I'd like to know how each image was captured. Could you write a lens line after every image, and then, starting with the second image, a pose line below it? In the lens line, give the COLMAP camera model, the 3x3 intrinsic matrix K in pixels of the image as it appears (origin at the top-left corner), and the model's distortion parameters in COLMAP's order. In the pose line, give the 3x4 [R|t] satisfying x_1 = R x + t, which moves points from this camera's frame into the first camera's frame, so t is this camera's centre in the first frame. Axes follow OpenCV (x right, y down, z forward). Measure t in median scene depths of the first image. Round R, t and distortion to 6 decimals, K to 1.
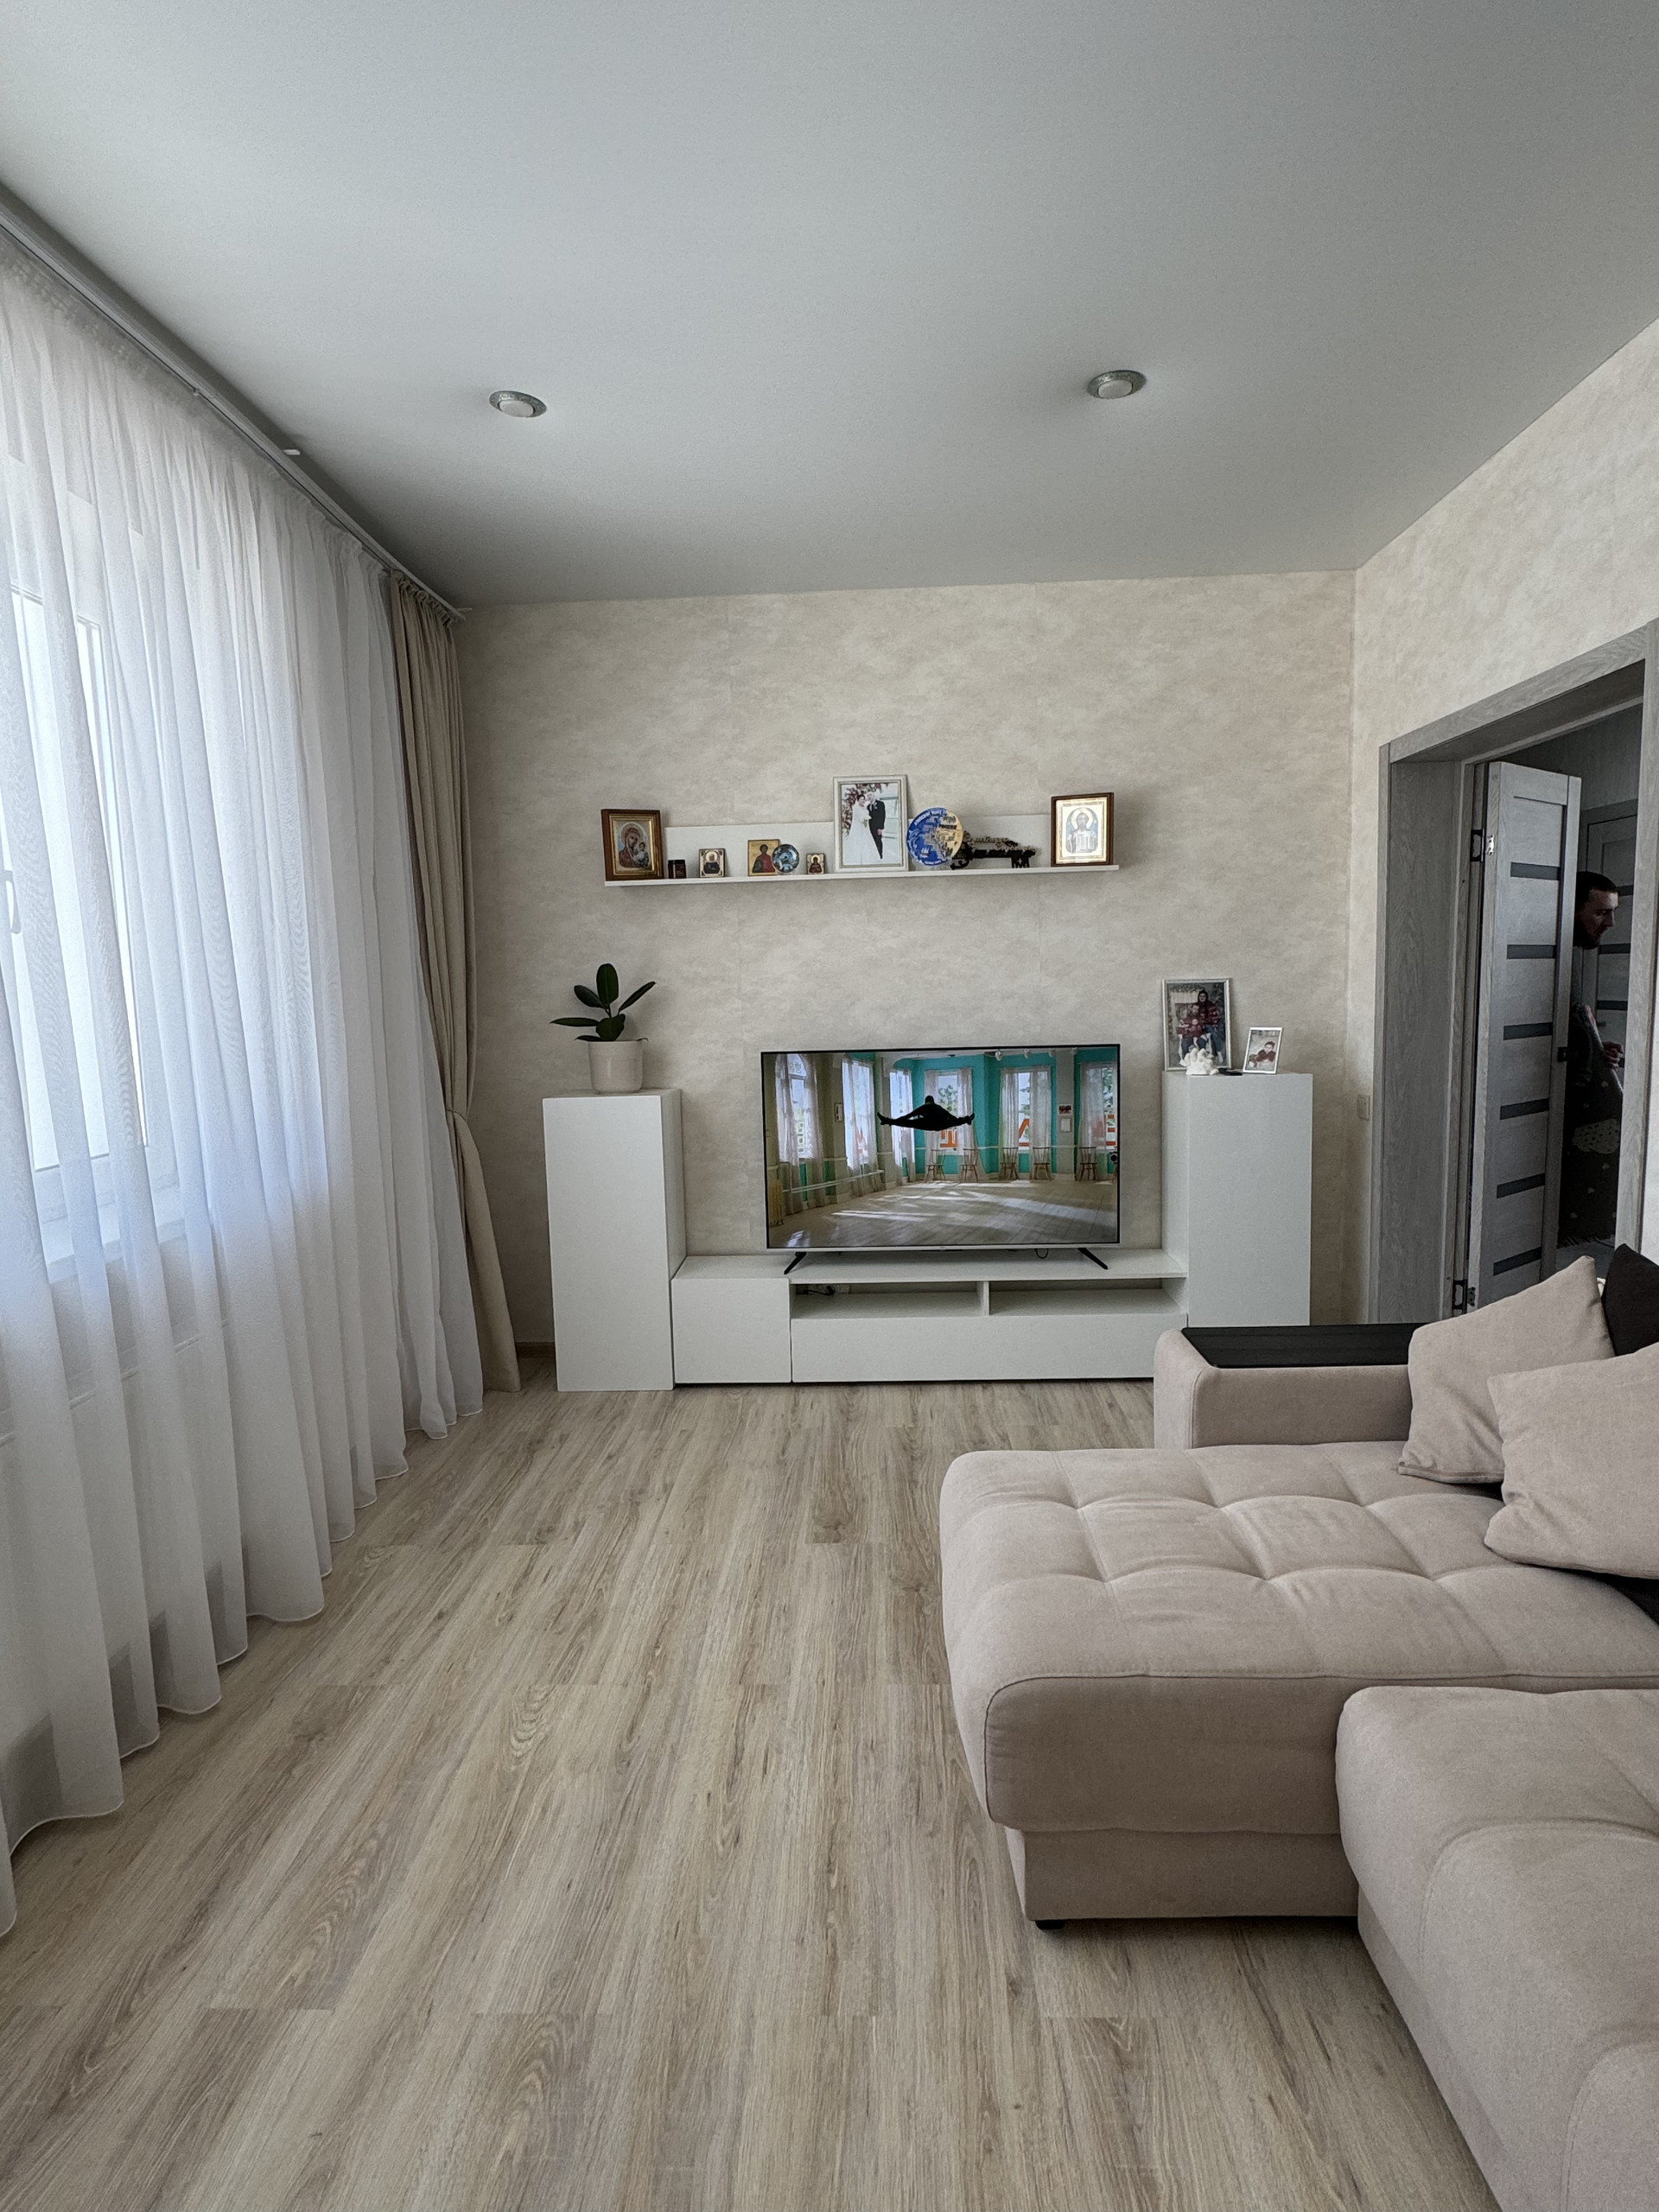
lens RADIAL K [[1136.9, 0, 829.5], [0, 1136.9, 1104.7], [0, 0, 1]] dist [0.001310, -0.002073]
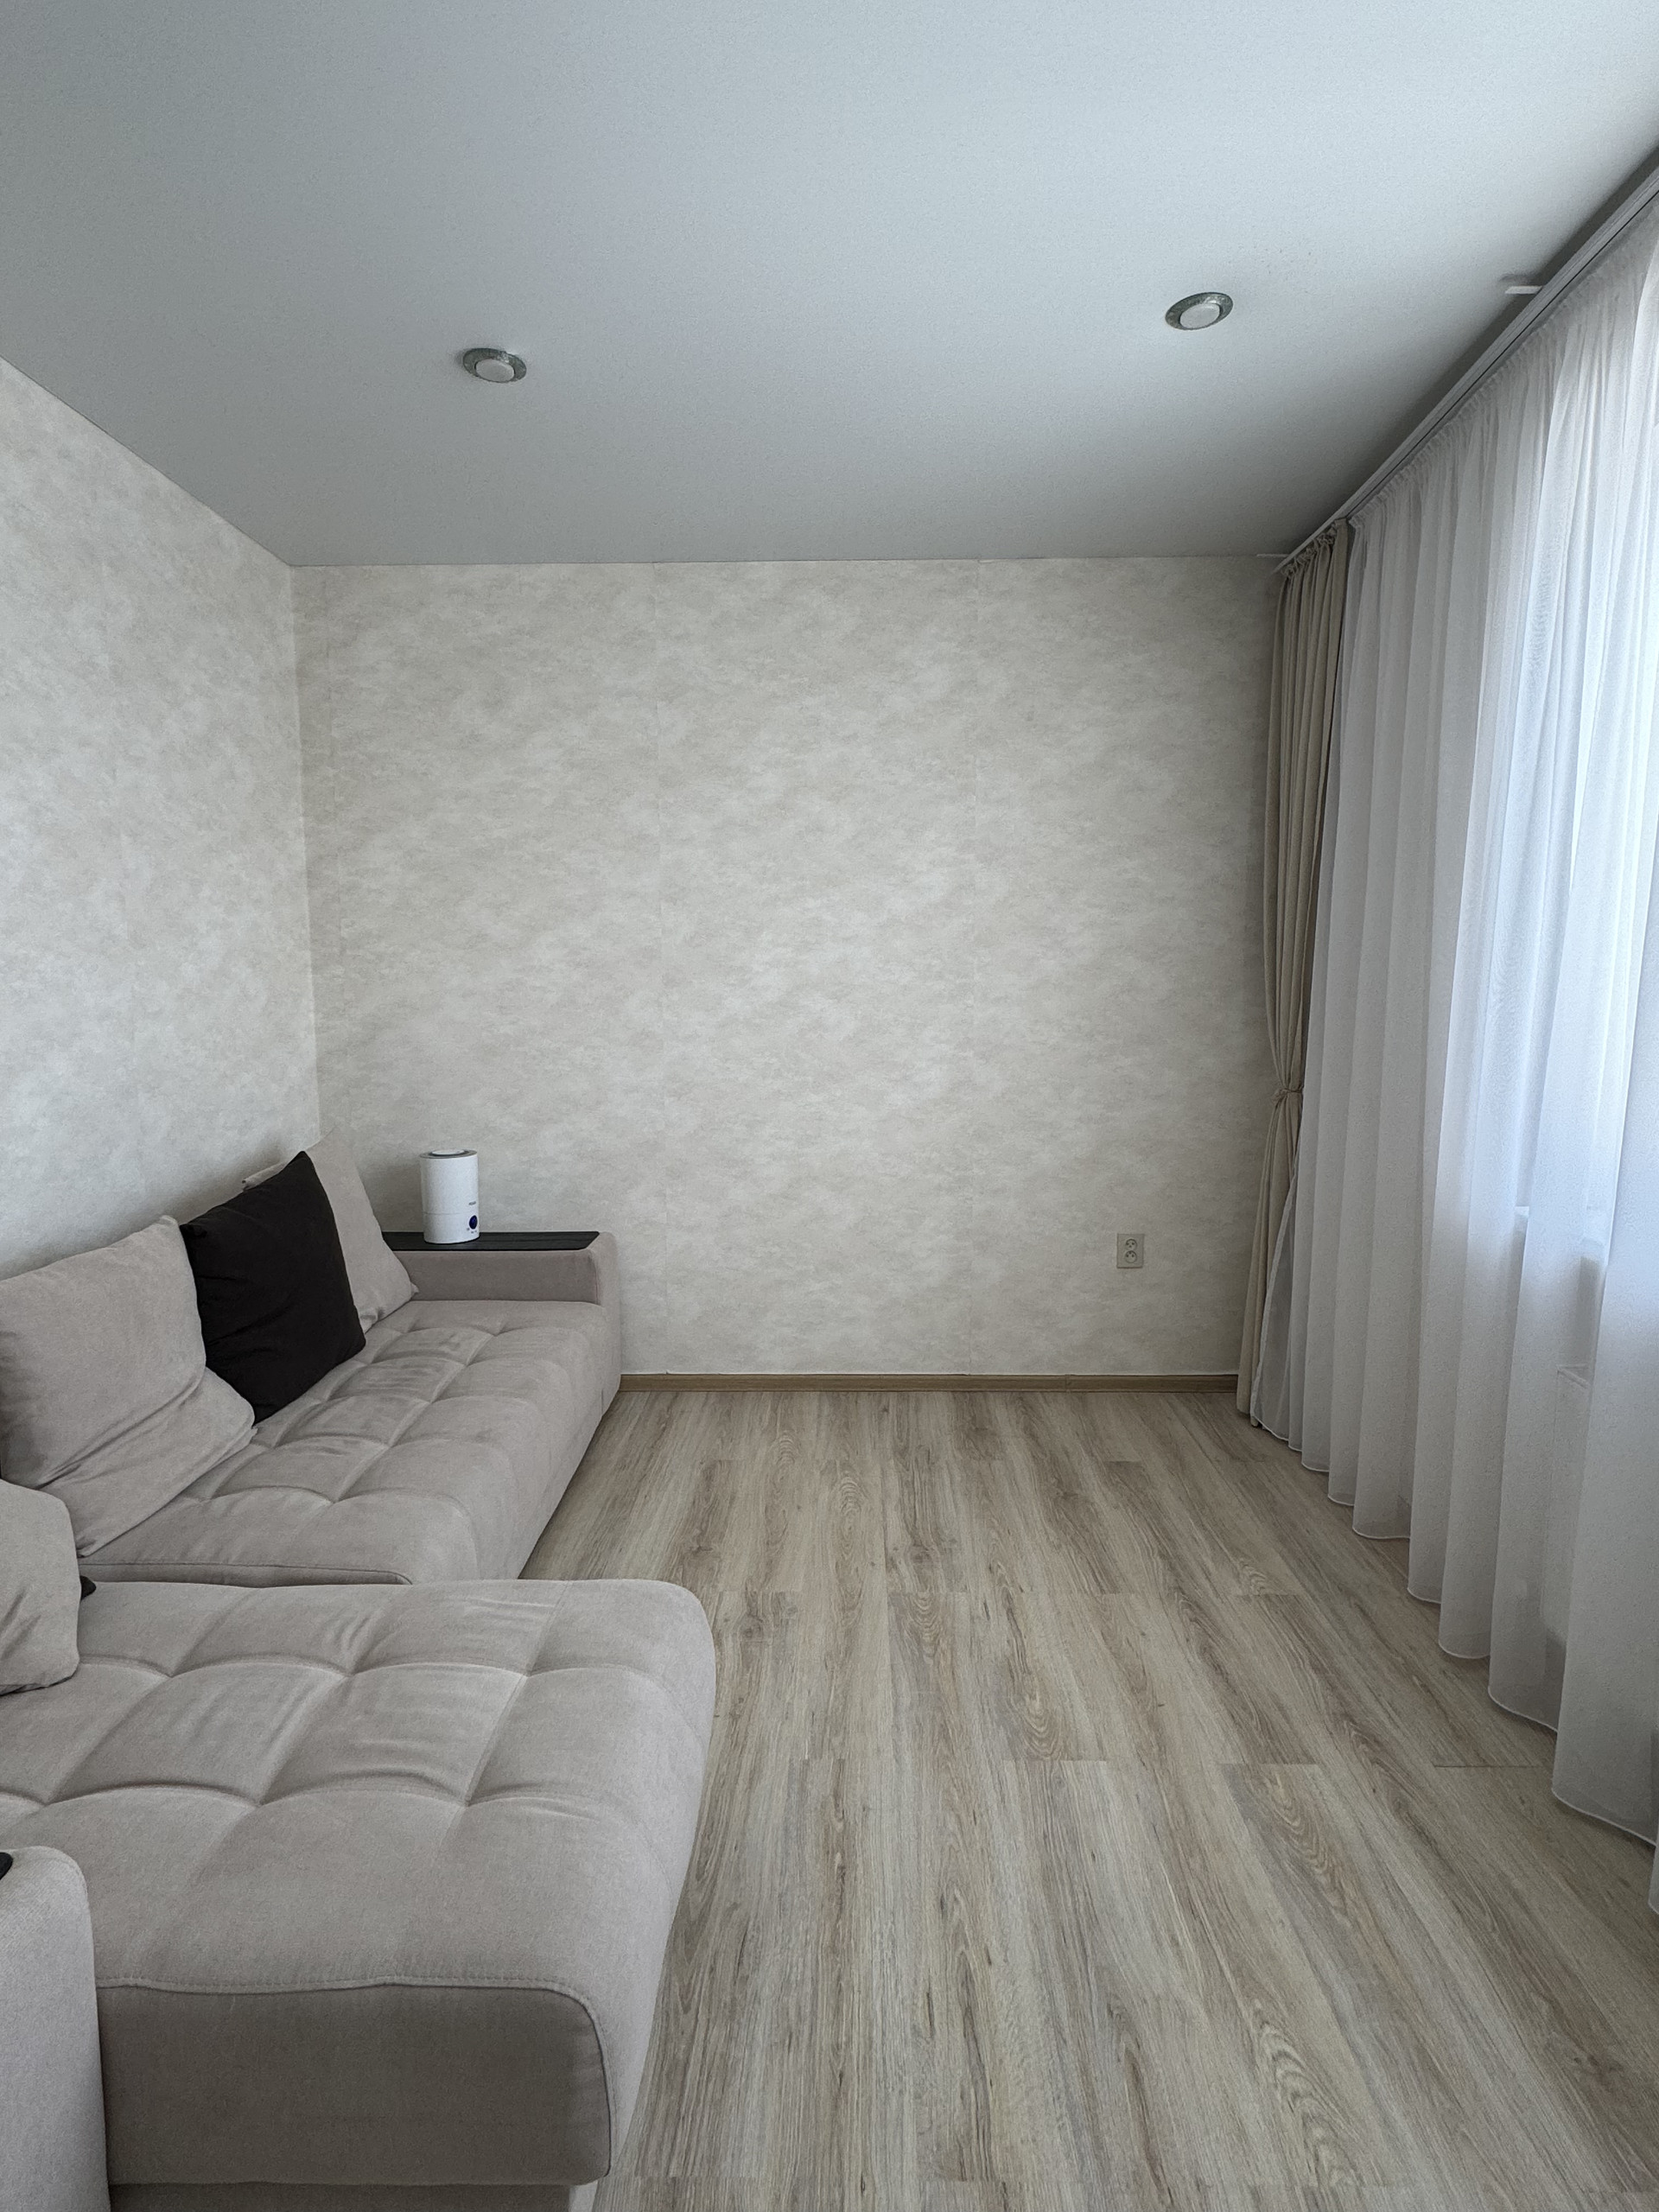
lens RADIAL K [[1136.9, 0, 838.5], [0, 1136.9, 1097.3], [0, 0, 1]] dist [0.001310, -0.002073]
pose [[-0.999319, 0.032668, -0.017144, -0.001268], [0.028224, 0.976209, 0.214989, -0.172776], [0.023759, 0.214359, -0.976466, 1.464641]]
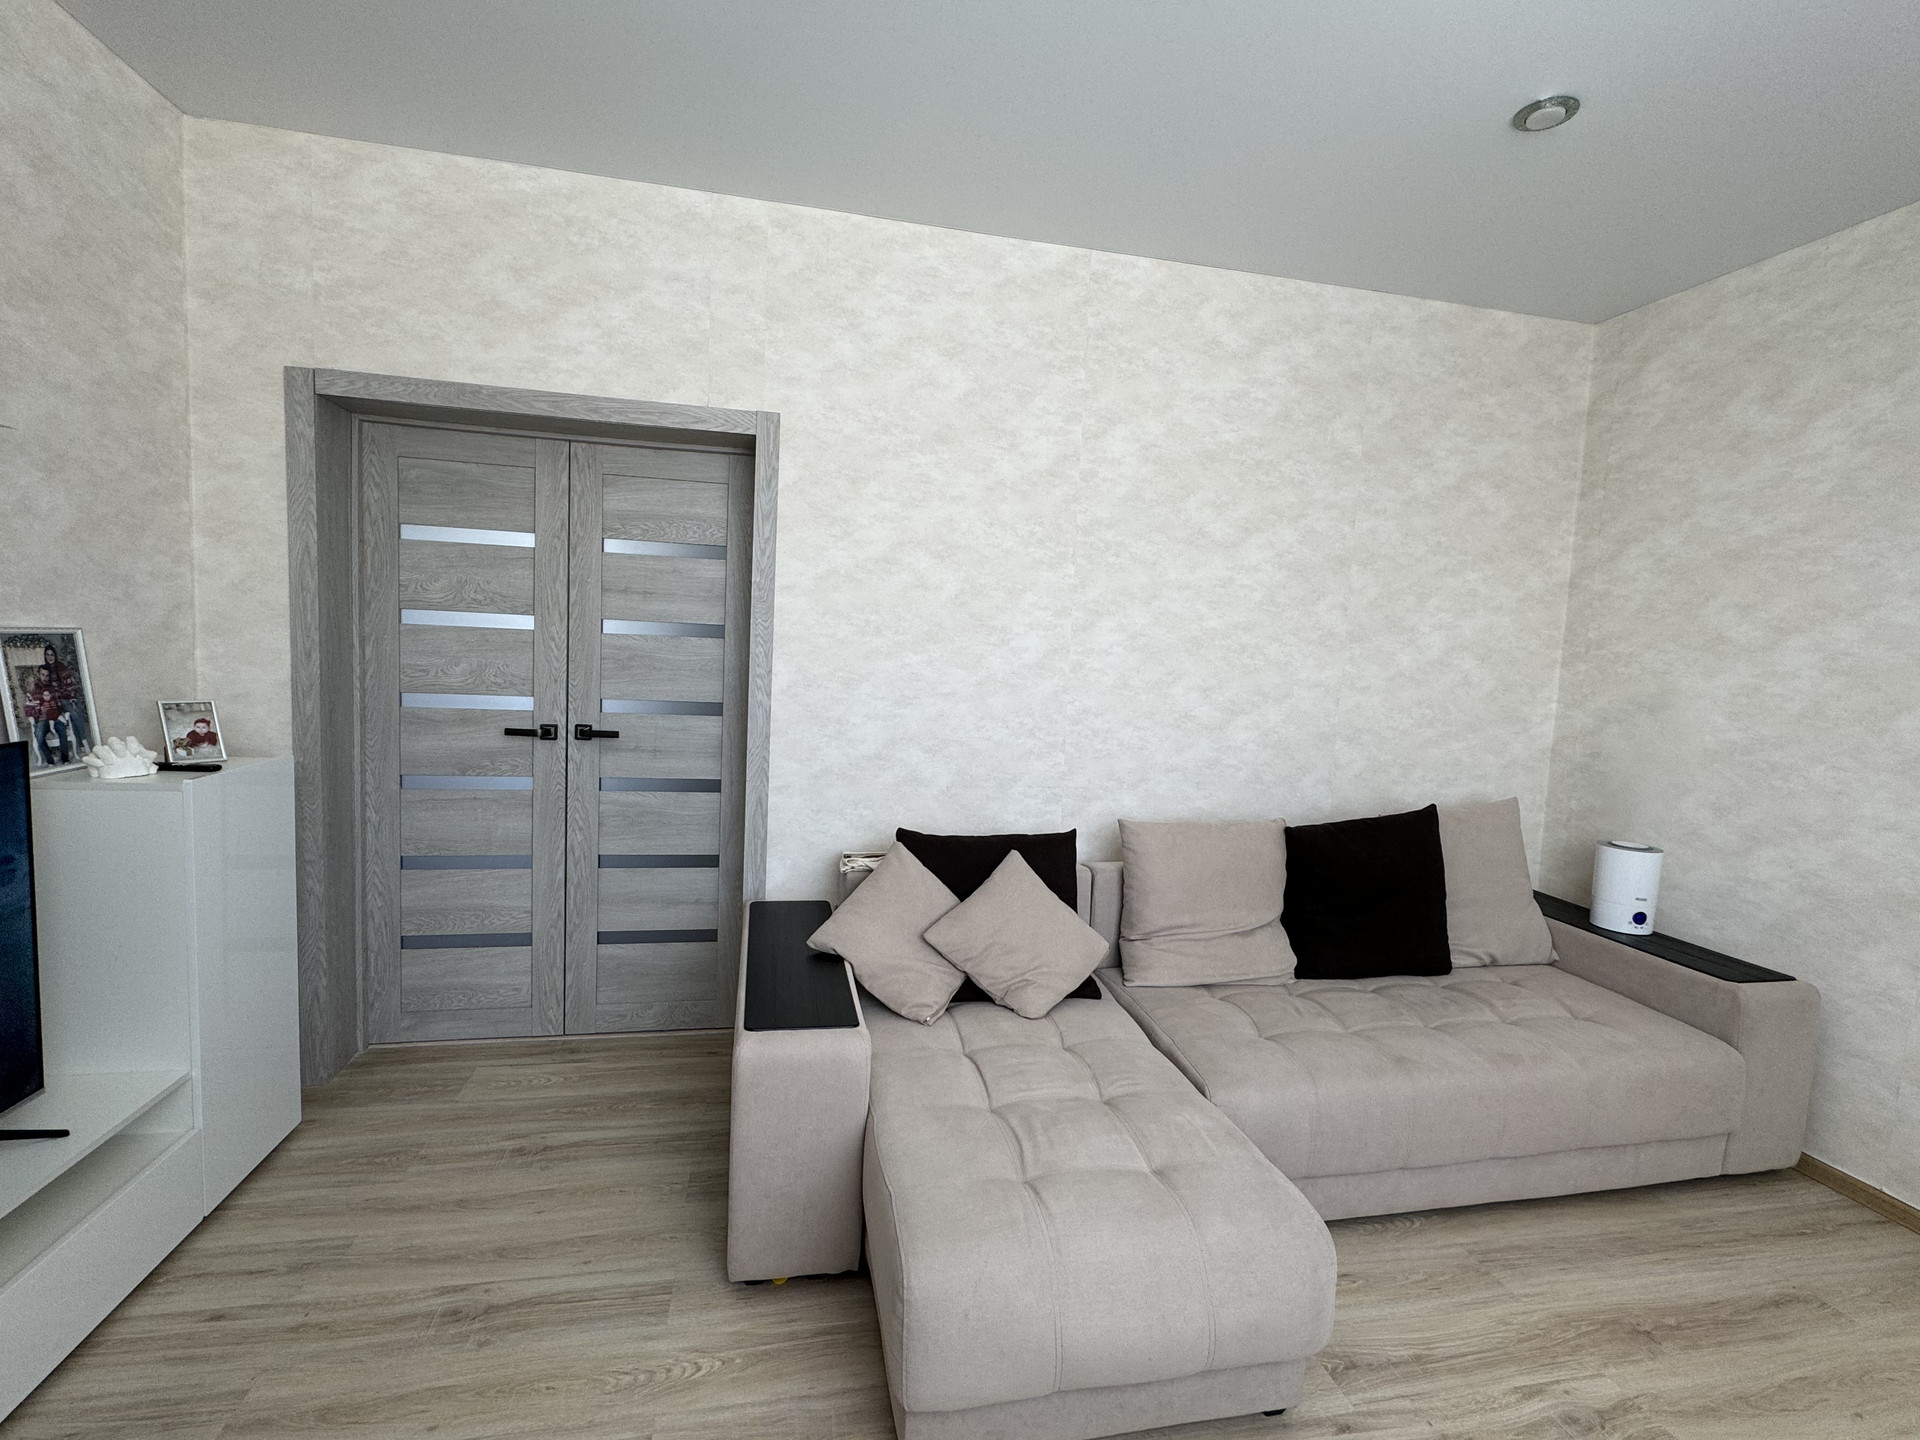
lens RADIAL K [[862.5, 0, 957.9], [0, 862.5, 719.5], [0, 0, 1]] dist [-0.003556, 0.000292]
pose [[-0.236422, -0.068439, 0.969237, -0.459111], [0.065554, 0.994120, 0.086187, -0.121976], [-0.969437, 0.083914, -0.230546, 1.123641]]
